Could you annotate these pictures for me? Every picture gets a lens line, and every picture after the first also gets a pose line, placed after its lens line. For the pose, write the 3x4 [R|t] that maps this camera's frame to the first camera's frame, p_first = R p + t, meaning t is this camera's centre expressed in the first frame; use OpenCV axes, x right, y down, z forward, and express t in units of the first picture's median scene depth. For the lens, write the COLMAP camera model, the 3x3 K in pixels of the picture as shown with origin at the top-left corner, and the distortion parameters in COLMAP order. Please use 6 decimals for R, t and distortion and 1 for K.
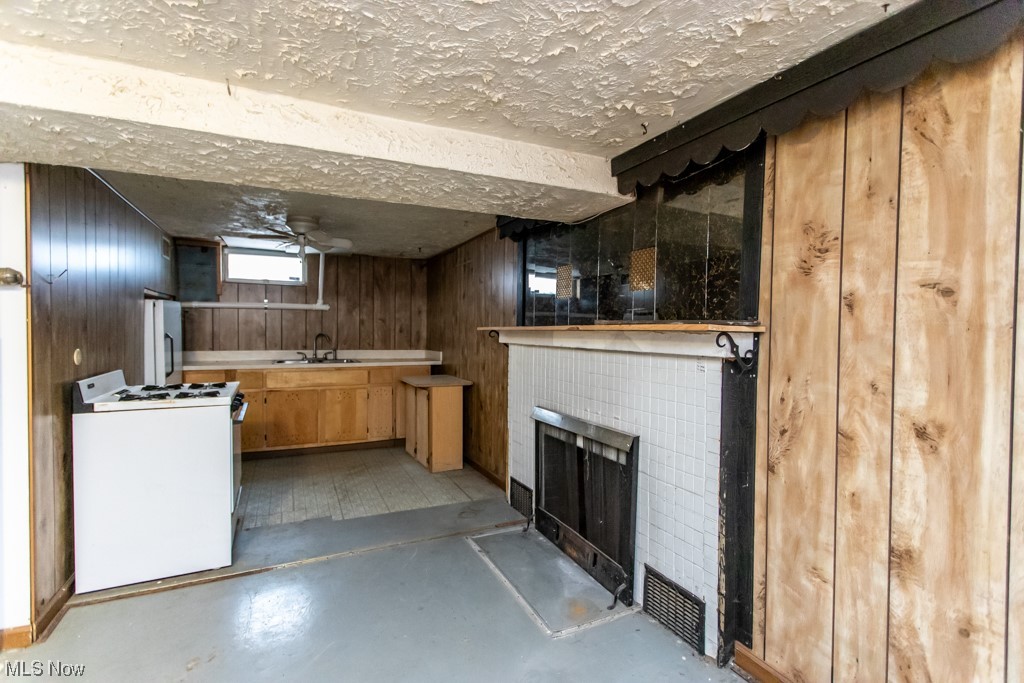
lens RADIAL K [[481.6, 0, 499.5], [0, 481.6, 341.2], [0, 0, 1]] dist [0.002846, 0.000900]
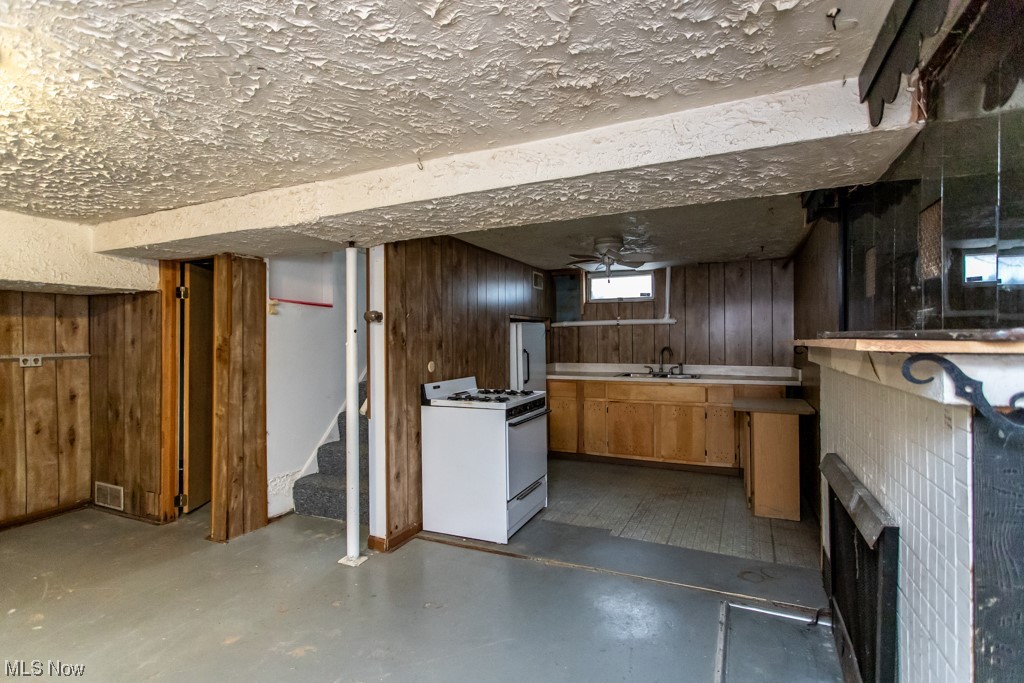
lens RADIAL K [[481.6, 0, 499.5], [0, 481.6, 341.2], [0, 0, 1]] dist [0.002846, 0.000900]
pose [[0.651240, -0.014040, -0.758742, 0.226005], [-0.004794, 0.999733, -0.022614, -0.007441], [0.758857, 0.018365, 0.650999, 0.131532]]
